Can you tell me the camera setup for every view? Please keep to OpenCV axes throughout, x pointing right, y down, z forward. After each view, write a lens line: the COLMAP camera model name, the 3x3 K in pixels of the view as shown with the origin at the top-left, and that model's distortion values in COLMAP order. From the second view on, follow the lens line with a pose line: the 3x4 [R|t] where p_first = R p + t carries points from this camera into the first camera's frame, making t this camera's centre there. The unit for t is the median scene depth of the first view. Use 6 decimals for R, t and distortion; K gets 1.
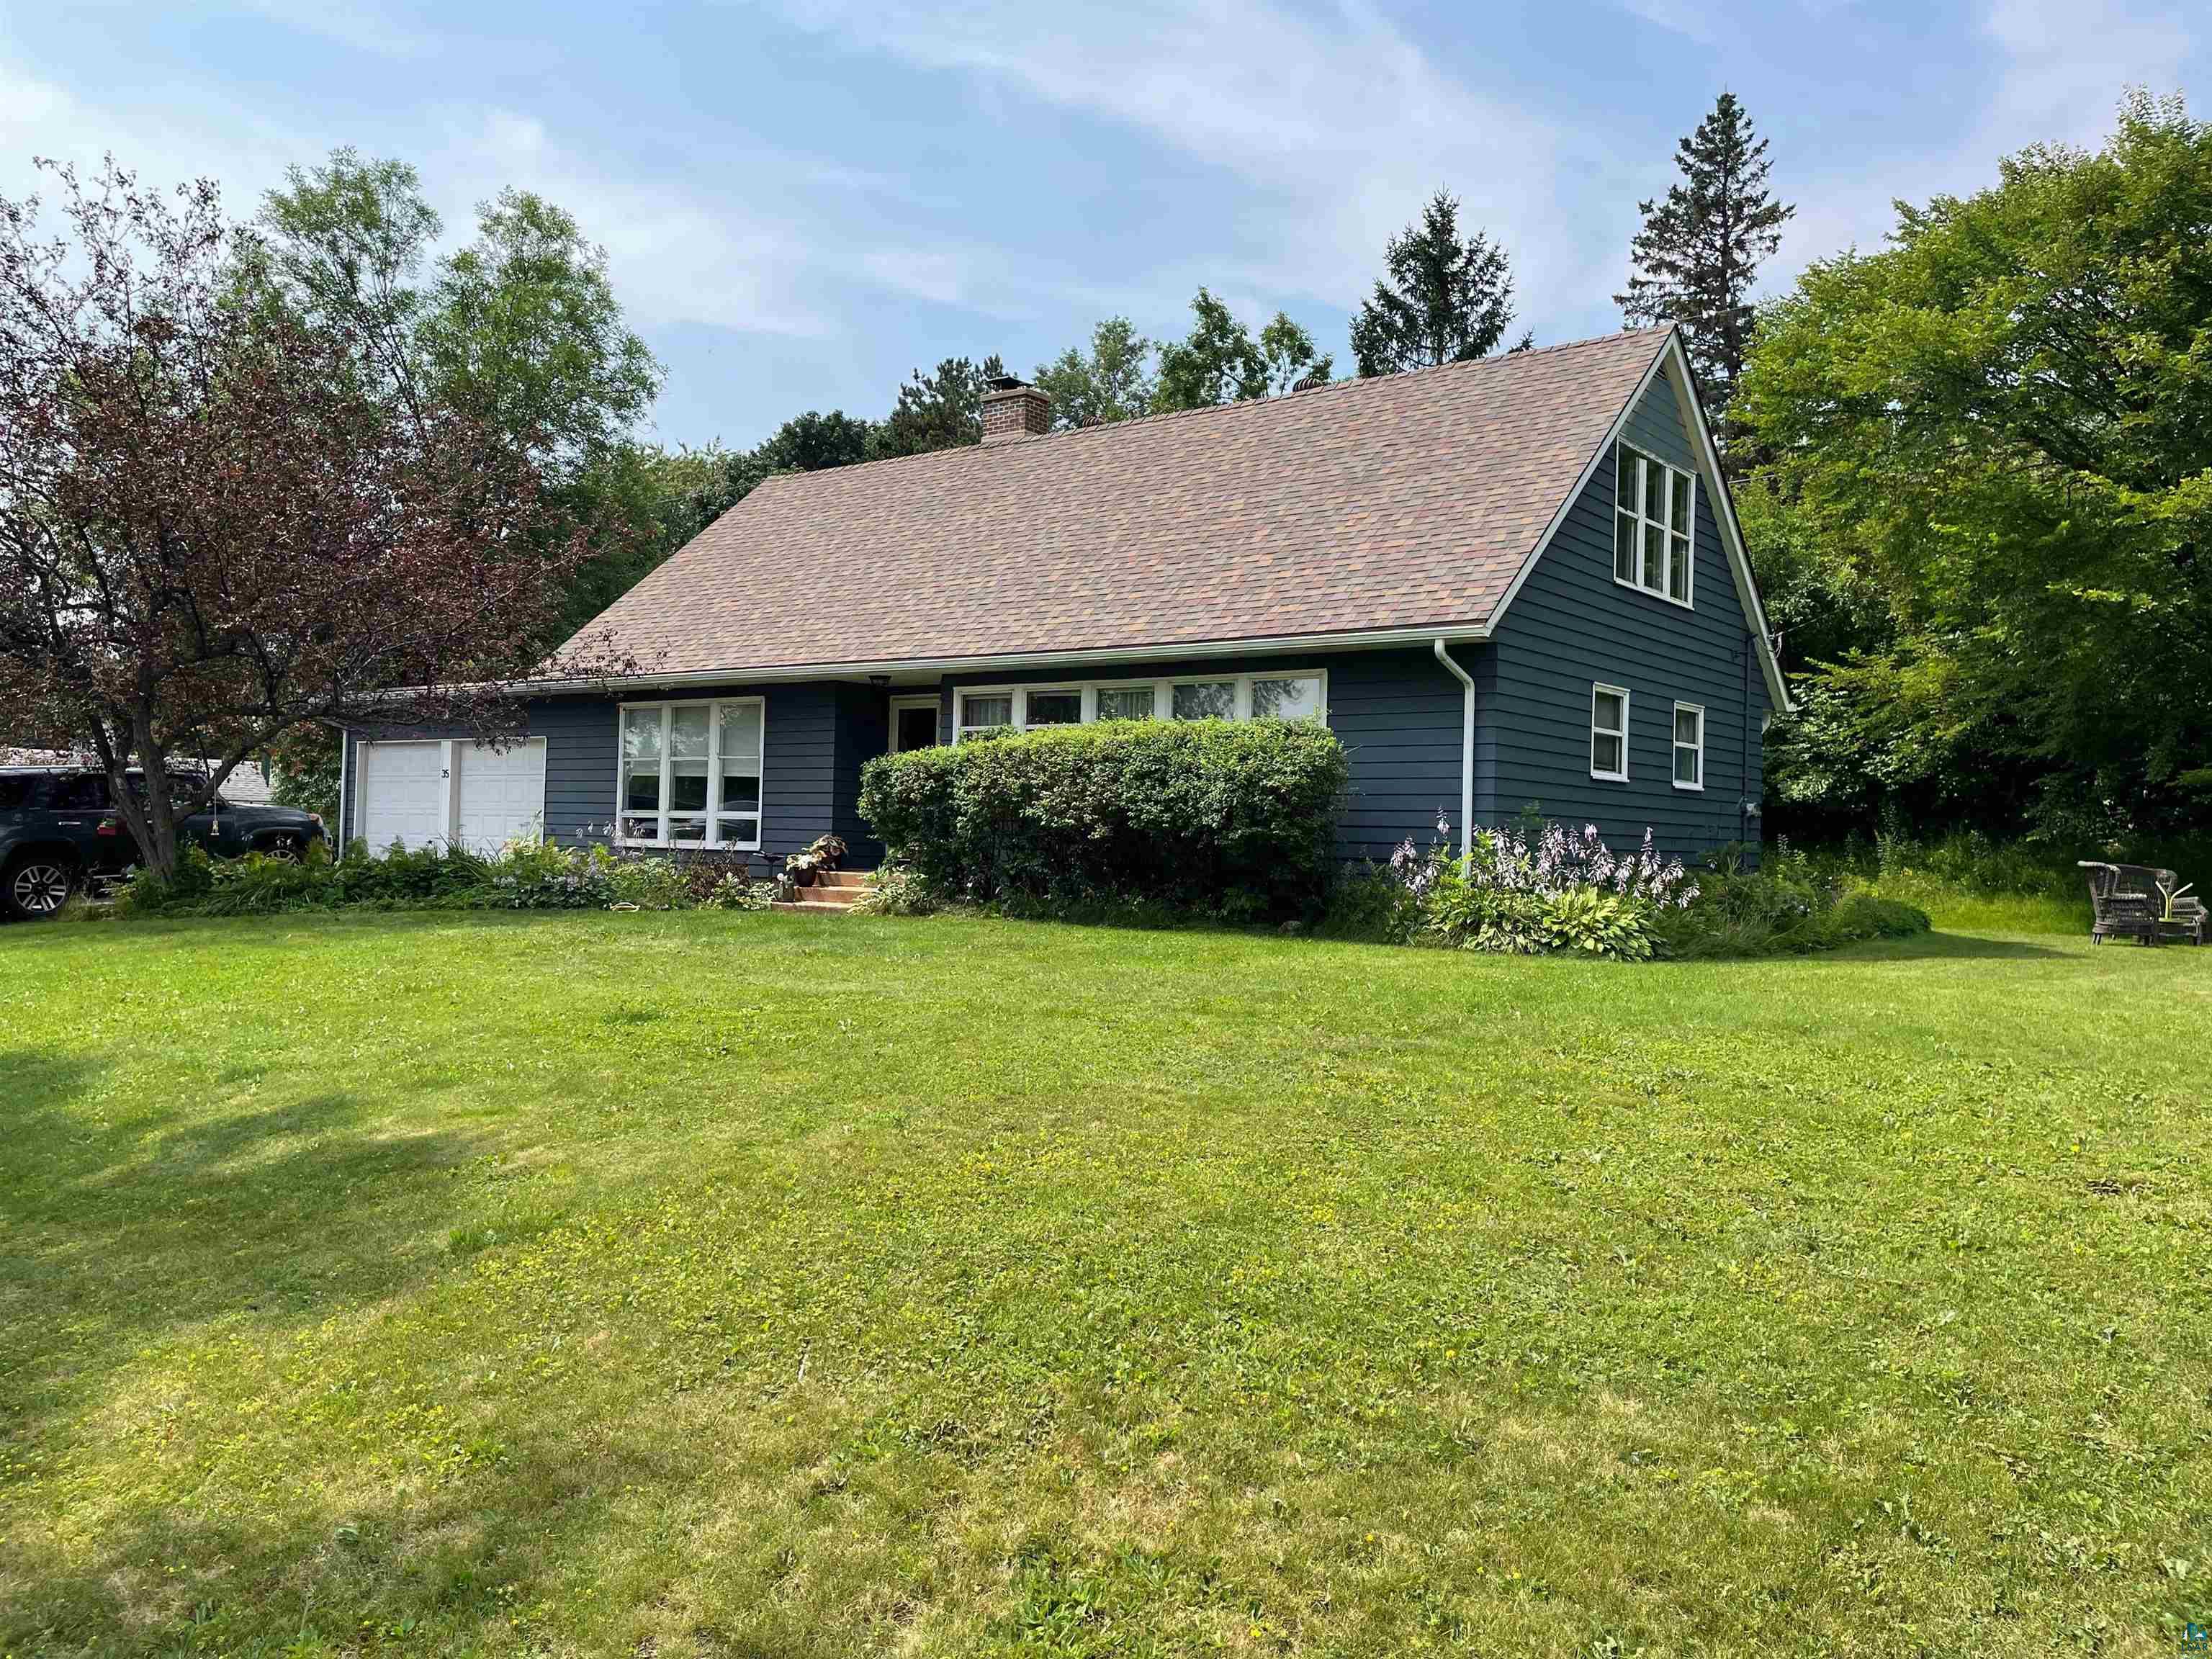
lens RADIAL K [[1674.3, 0, 1099.9], [0, 1674.3, 807.1], [0, 0, 1]] dist [0.087444, -0.109469]
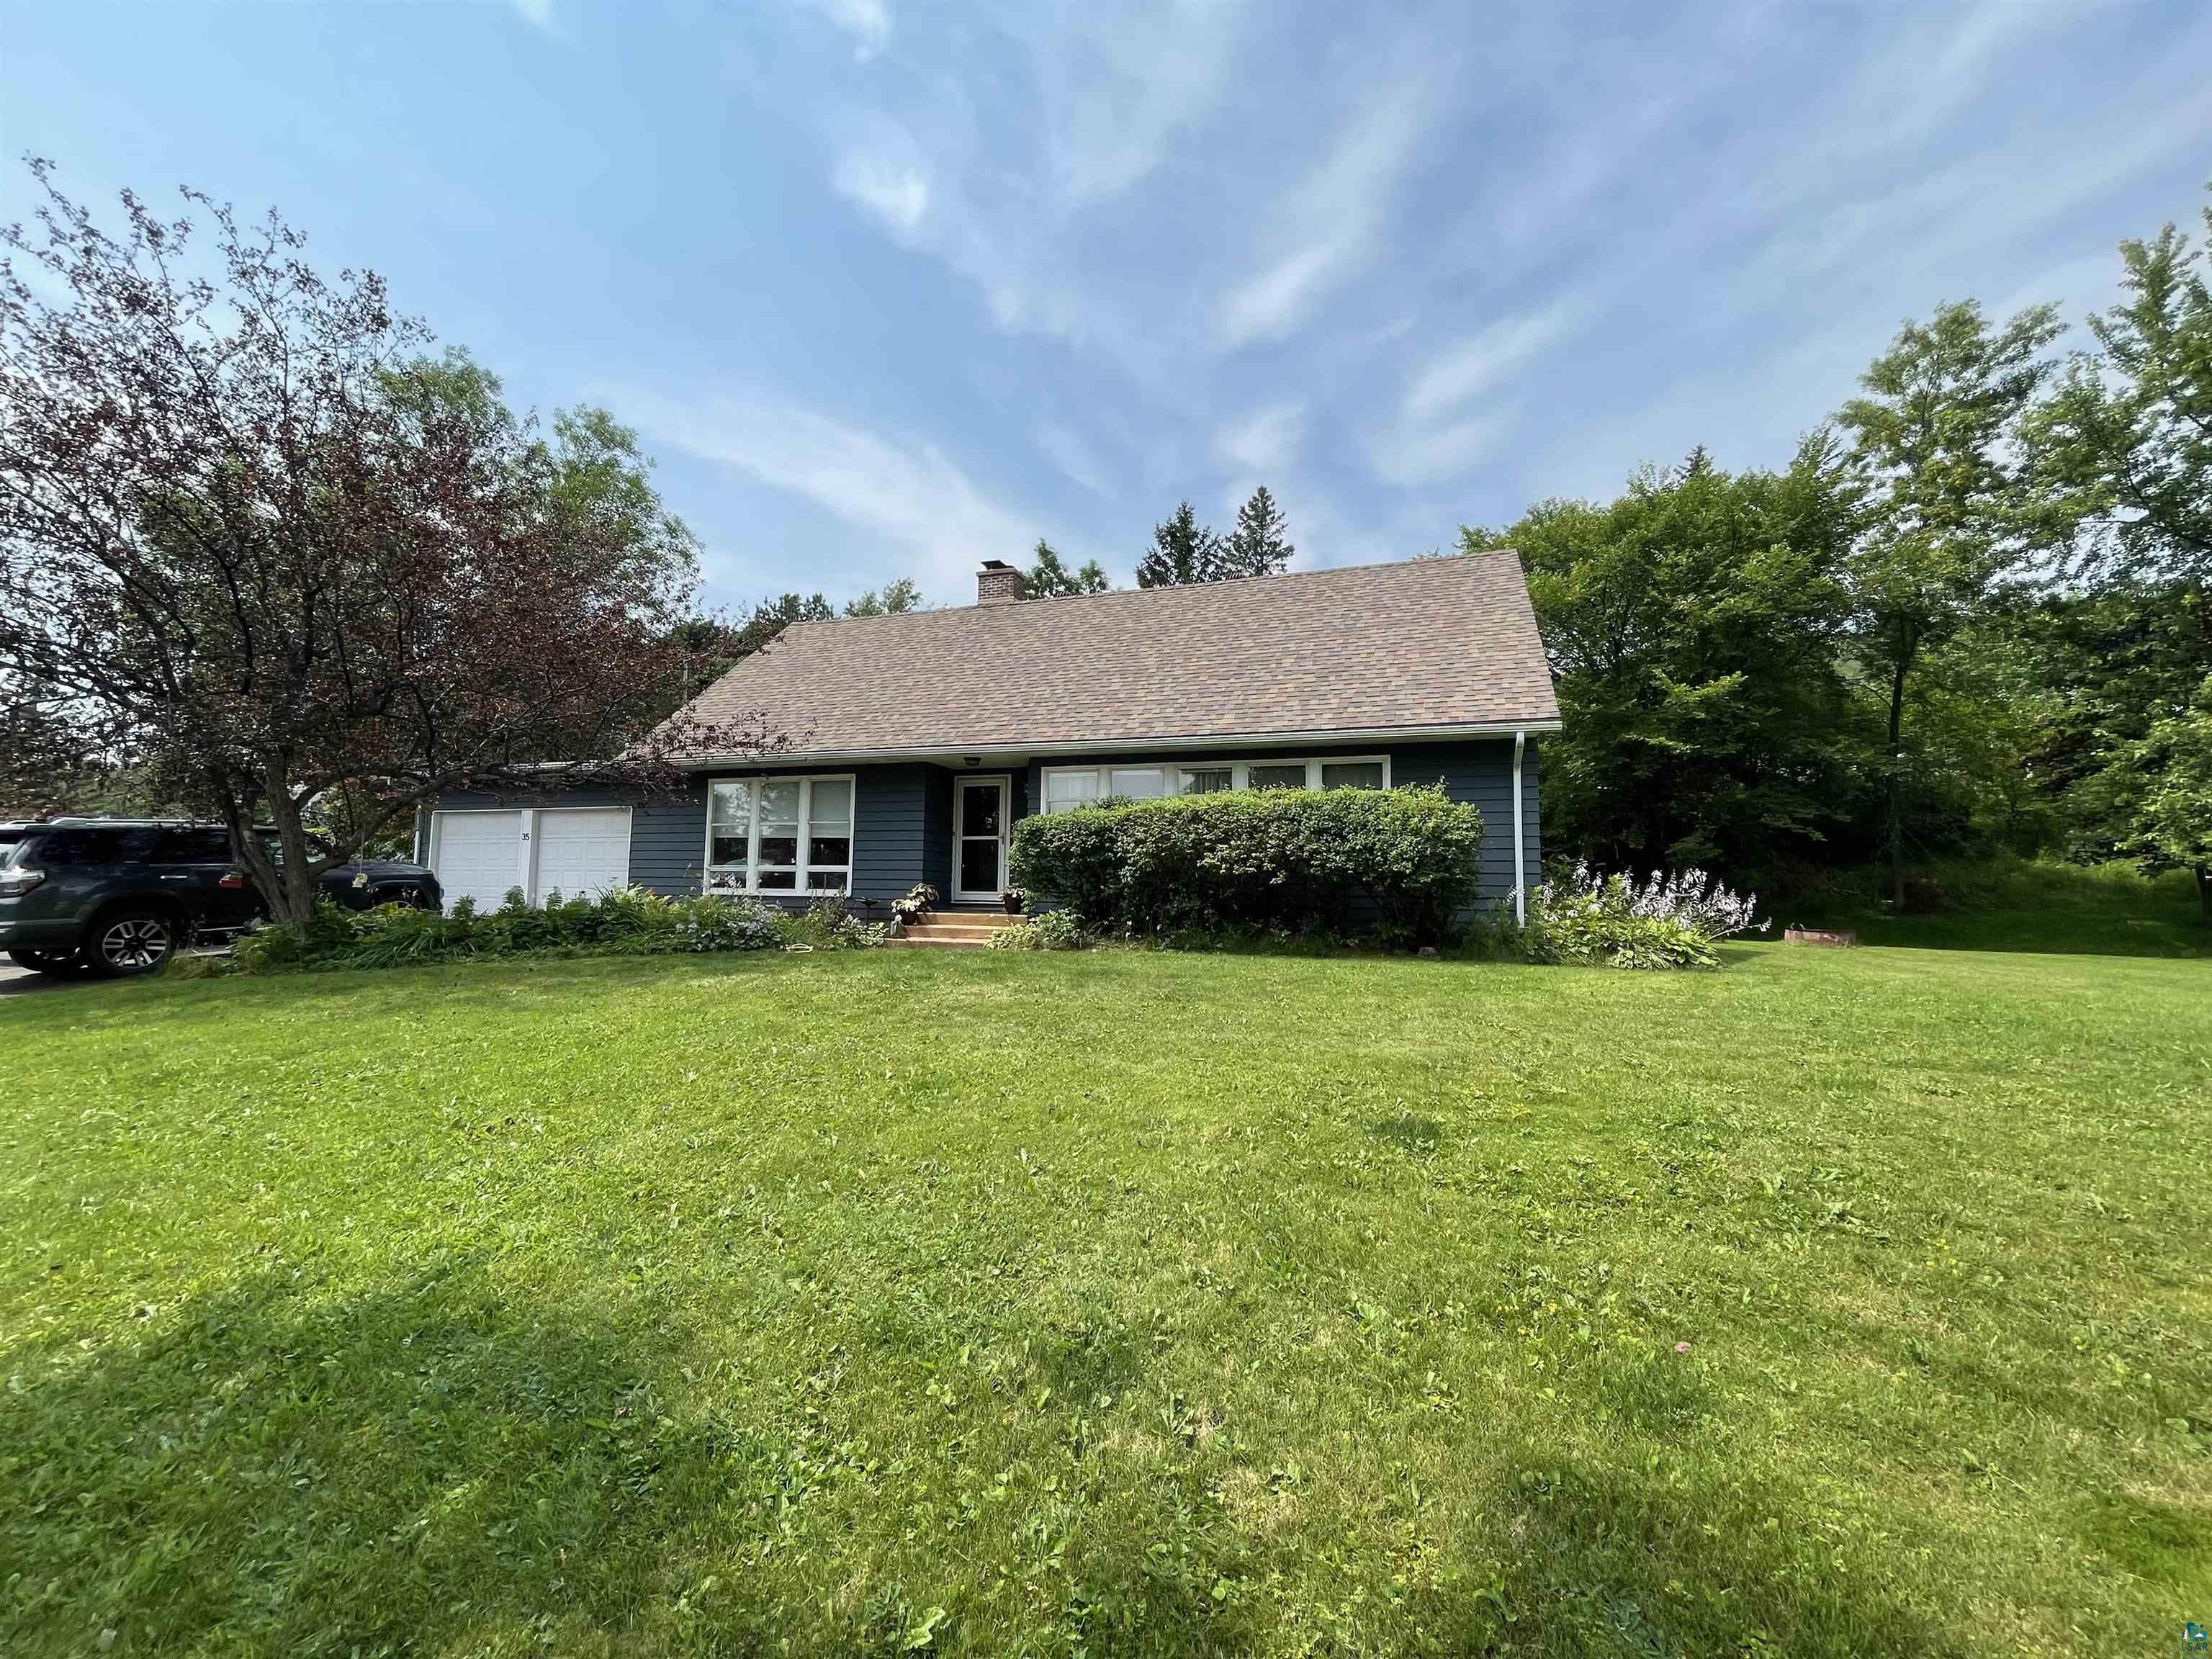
lens RADIAL K [[897.1, 0, 1071.0], [0, 897.1, 830.7], [0, 0, 1]] dist [-0.003066, 0.000327]
pose [[0.948624, 0.010342, 0.316237, -0.311190], [0.003220, 0.999098, -0.042332, 0.006742], [-0.316390, 0.041176, 0.947735, 0.380839]]
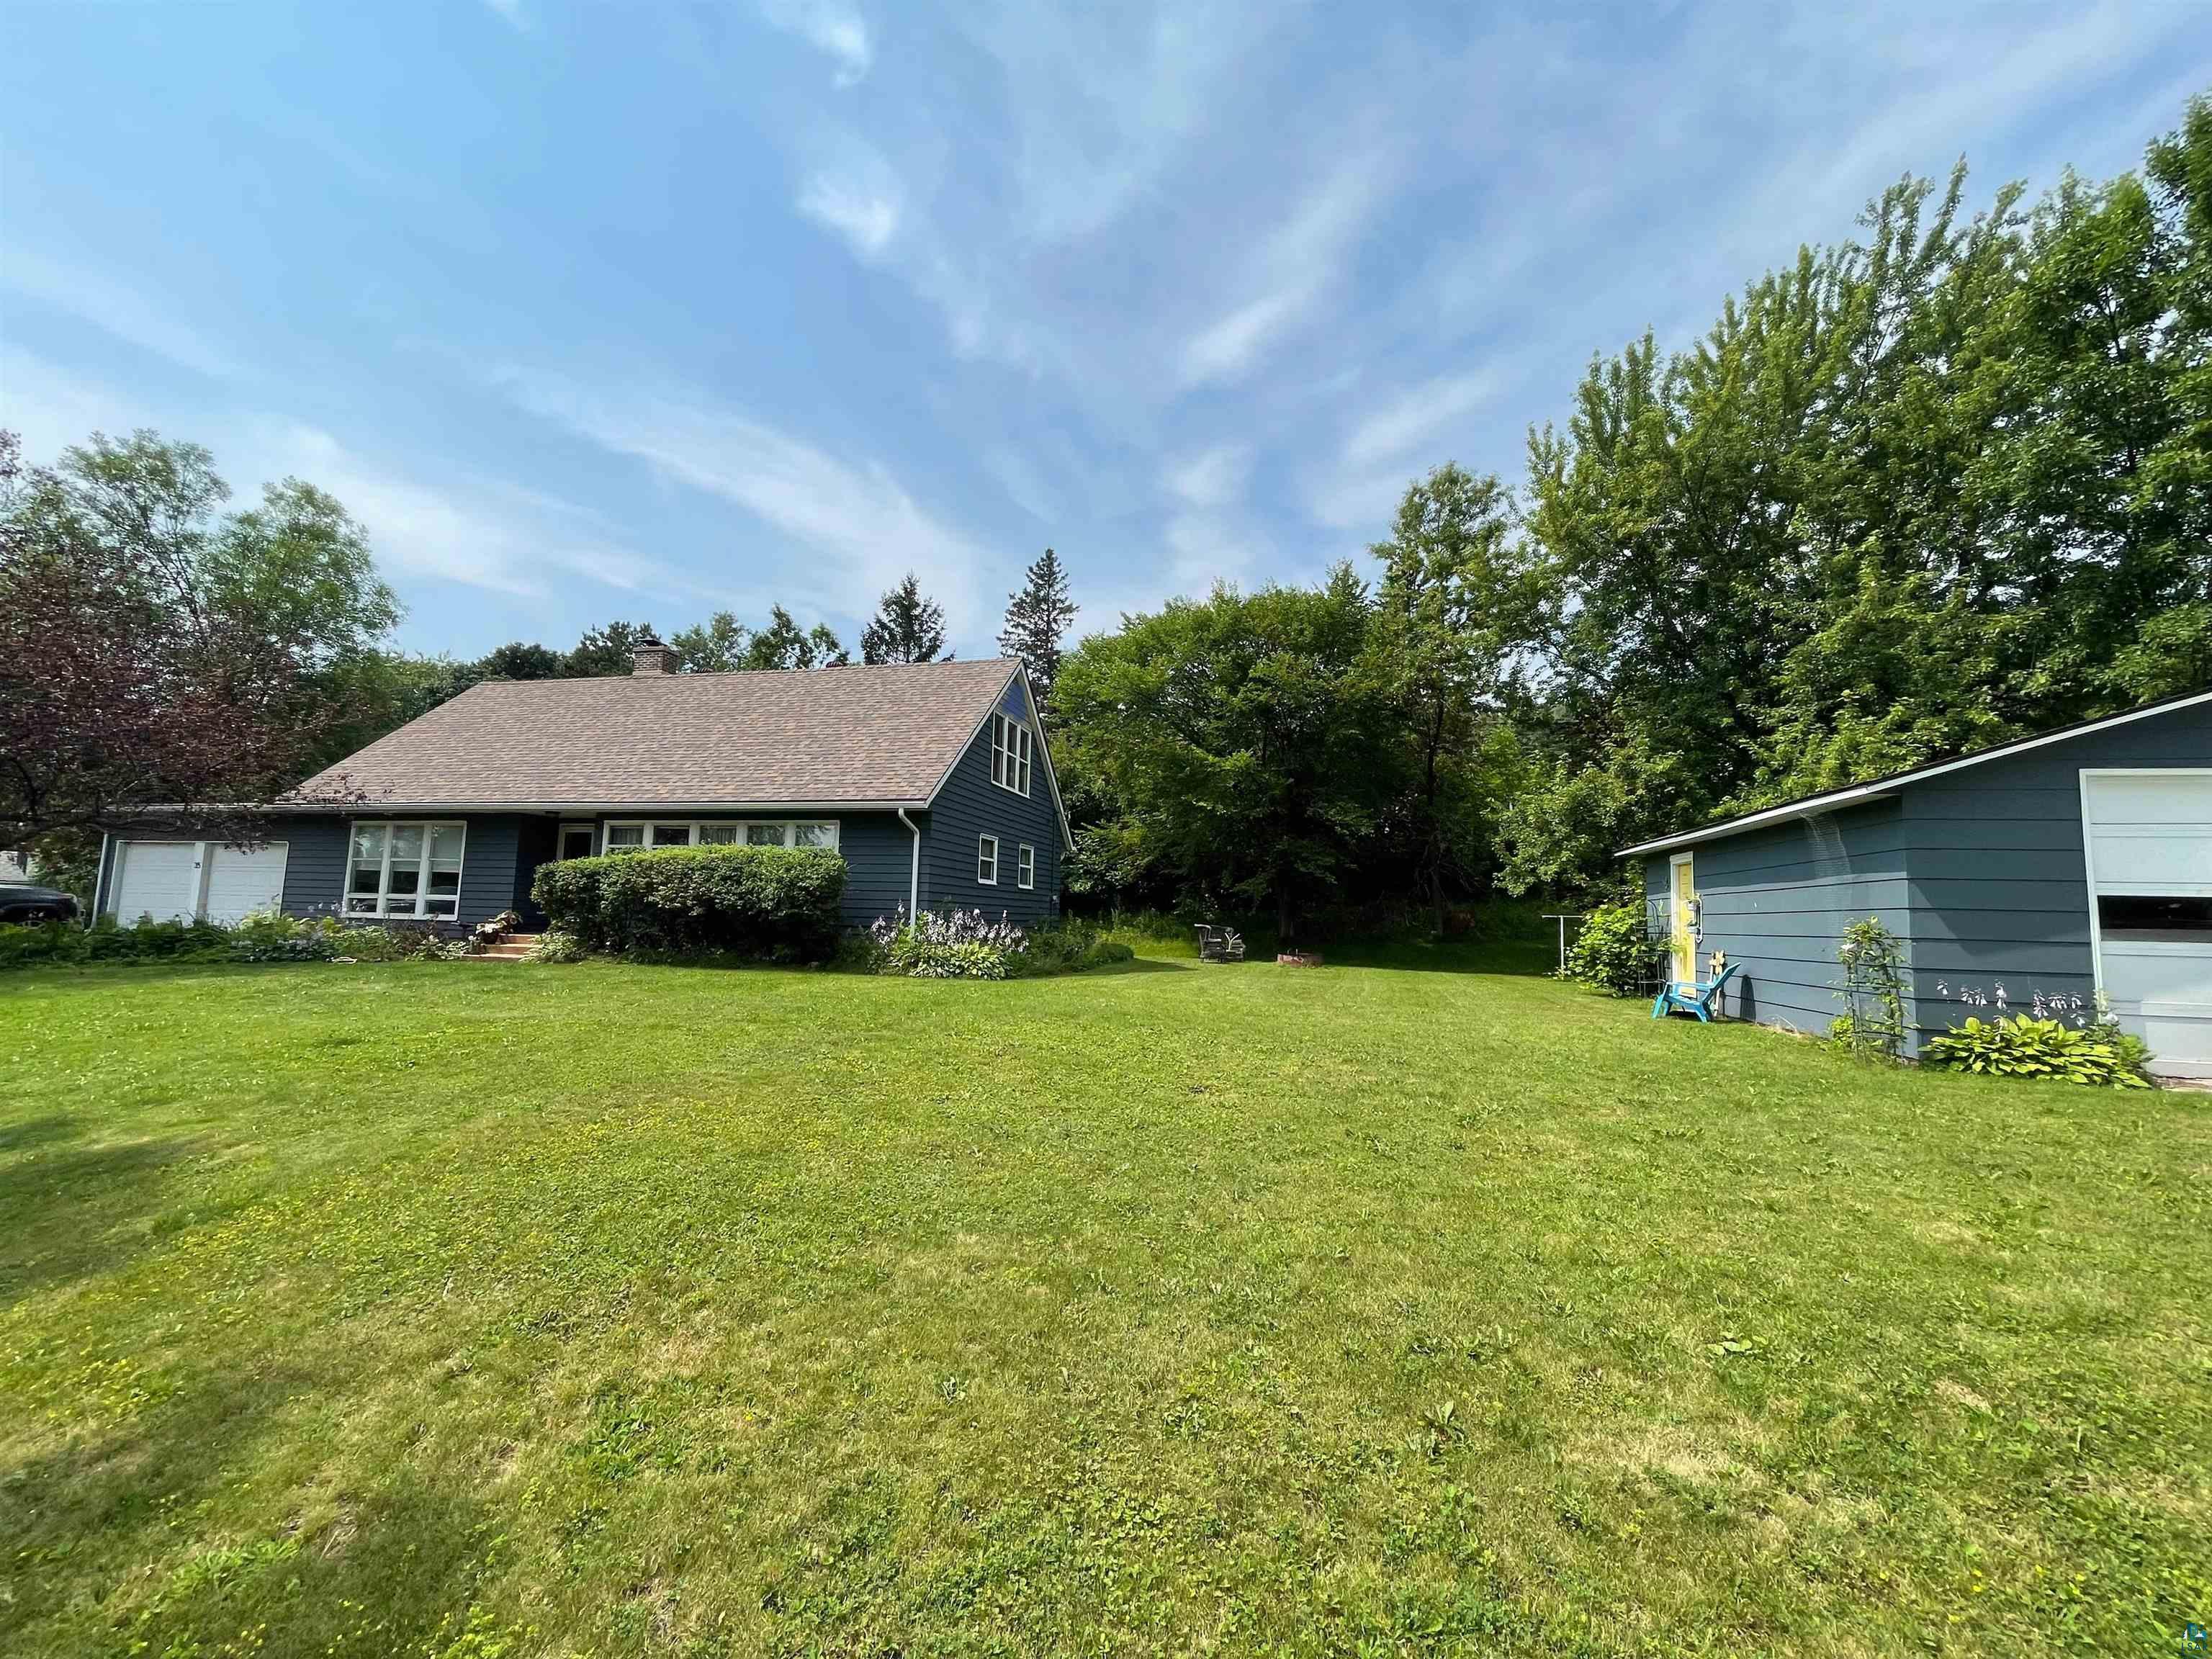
lens RADIAL K [[897.1, 0, 1108.8], [0, 897.1, 821.9], [0, 0, 1]] dist [-0.003066, 0.000327]
pose [[0.912258, 0.040970, 0.407562, 0.005991], [-0.010134, 0.996938, -0.077533, -0.008076], [-0.409491, 0.066600, 0.909880, -0.000257]]
